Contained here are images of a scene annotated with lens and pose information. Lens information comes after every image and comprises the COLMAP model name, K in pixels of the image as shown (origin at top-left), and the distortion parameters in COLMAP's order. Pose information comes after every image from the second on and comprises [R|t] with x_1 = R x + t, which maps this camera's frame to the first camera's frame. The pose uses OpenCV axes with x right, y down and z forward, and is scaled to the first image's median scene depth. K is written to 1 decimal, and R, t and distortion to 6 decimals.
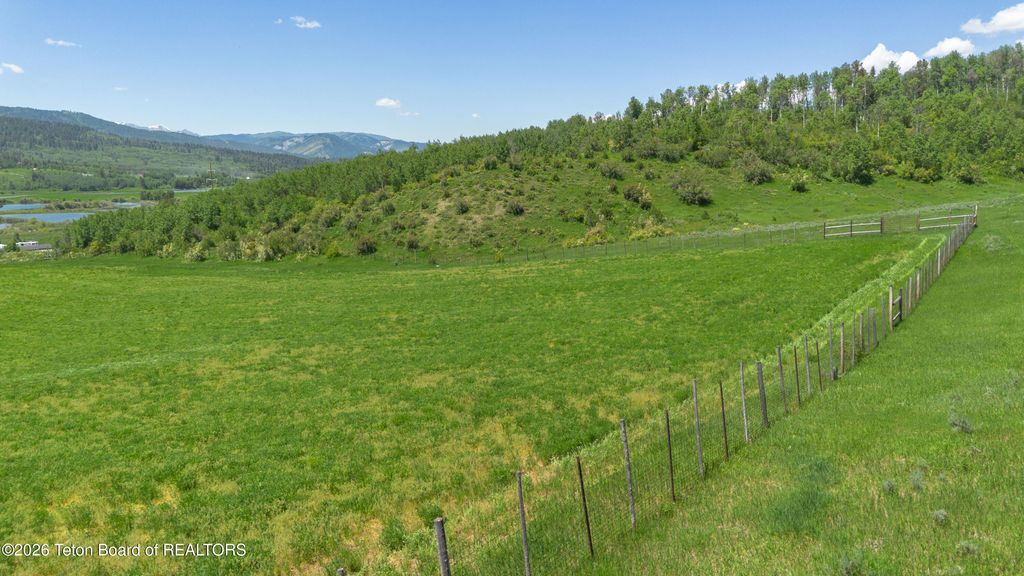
lens RADIAL K [[726.4, 0, 509.7], [0, 726.4, 282.4], [0, 0, 1]] dist [0.069438, -0.063607]
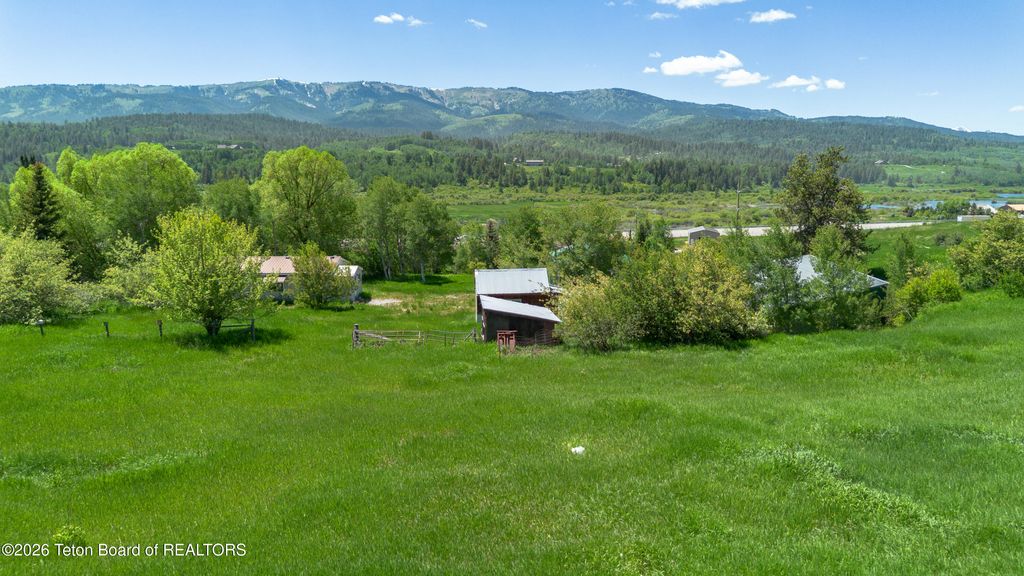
lens RADIAL K [[726.4, 0, 513.9], [0, 726.4, 288.6], [0, 0, 1]] dist [0.069438, -0.063607]
pose [[0.574515, 0.135267, -0.807240, -0.036688], [-0.134048, 0.988483, 0.070235, 0.010435], [0.807443, 0.067857, 0.586030, -0.040454]]
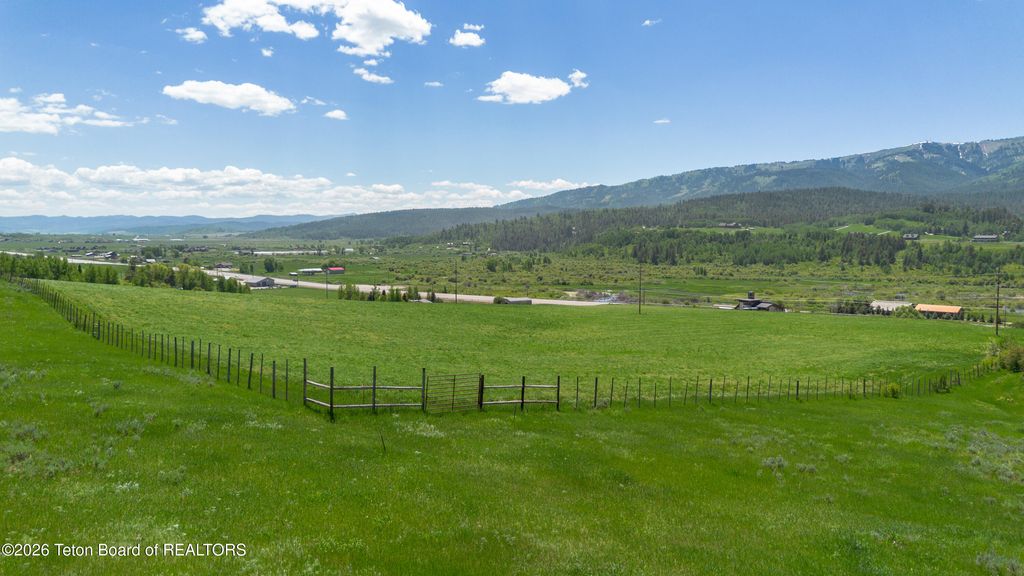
lens RADIAL K [[726.4, 0, 515.5], [0, 726.4, 290.7], [0, 0, 1]] dist [0.069438, -0.063607]
pose [[-0.233989, 0.077801, -0.969121, 0.018972], [-0.156015, 0.980871, 0.116413, -0.004062], [0.959640, 0.178437, -0.217374, 0.022211]]
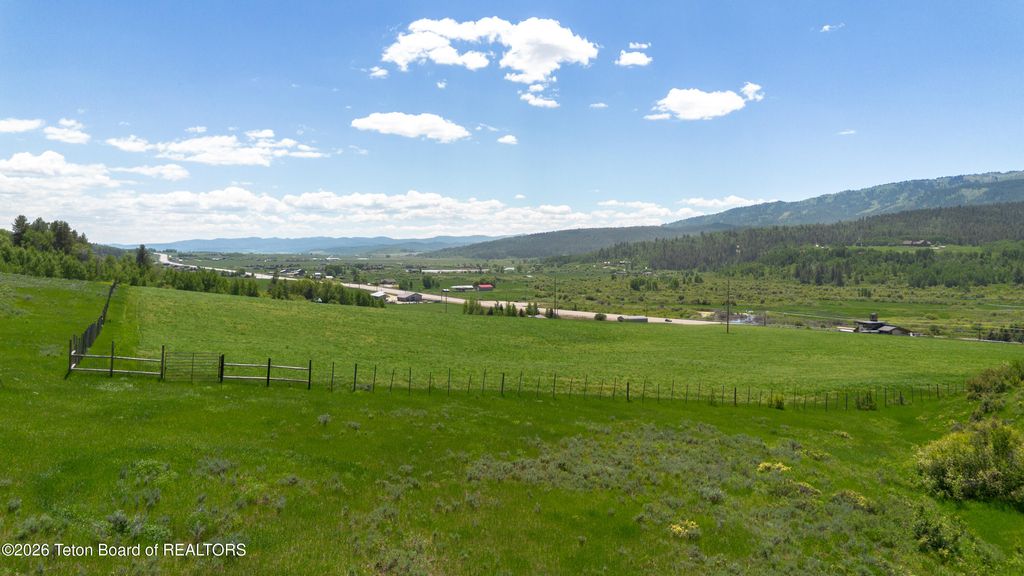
lens RADIAL K [[726.4, 0, 514.9], [0, 726.4, 293.0], [0, 0, 1]] dist [0.069438, -0.063607]
pose [[-0.451286, 0.050619, -0.890942, 0.018496], [-0.142914, 0.981404, 0.128149, -0.005024], [0.880861, 0.185160, -0.435660, 0.029140]]
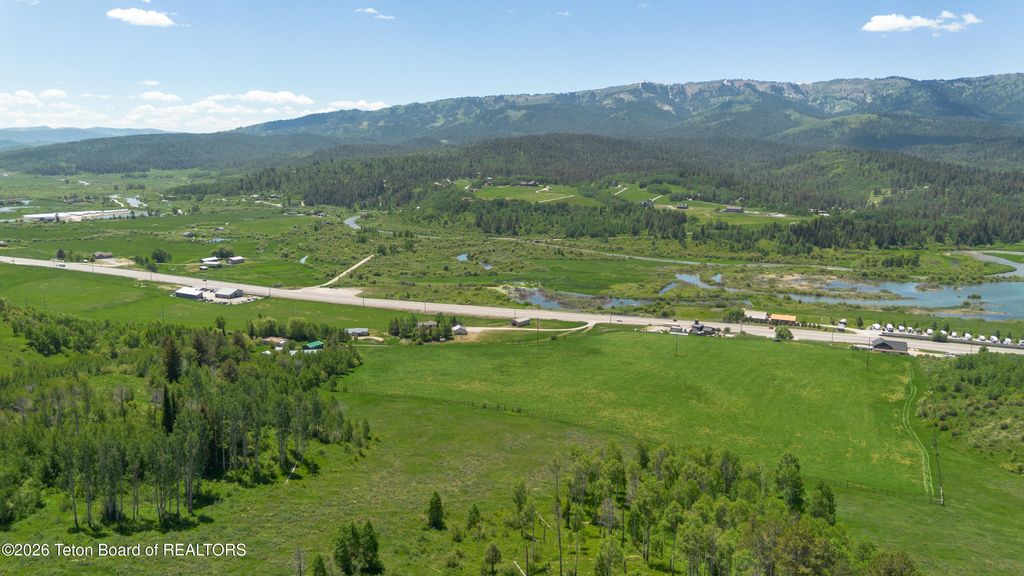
lens RADIAL K [[726.4, 0, 516.4], [0, 726.4, 291.8], [0, 0, 1]] dist [0.069438, -0.063607]
pose [[0.114641, 0.188689, -0.975323, 0.054002], [-0.169576, 0.971103, 0.167940, -0.018663], [0.978826, 0.146139, 0.143325, -0.018095]]
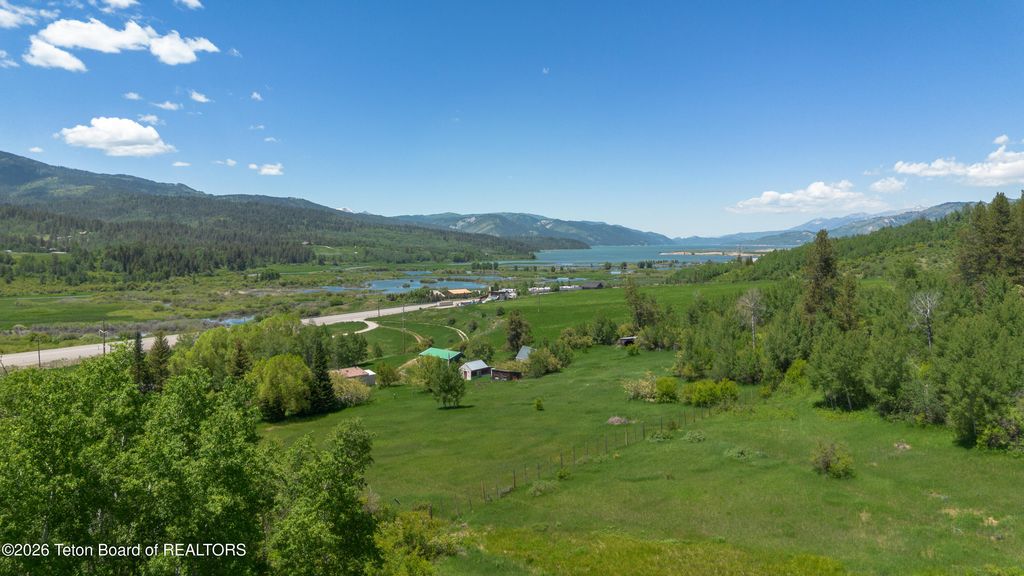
lens RADIAL K [[726.4, 0, 517.3], [0, 726.4, 276.4], [0, 0, 1]] dist [0.069438, -0.063607]
pose [[0.981836, 0.011346, -0.189390, -0.037243], [-0.032733, 0.993372, -0.110182, 0.010648], [0.186884, 0.114380, 0.975700, -0.067845]]
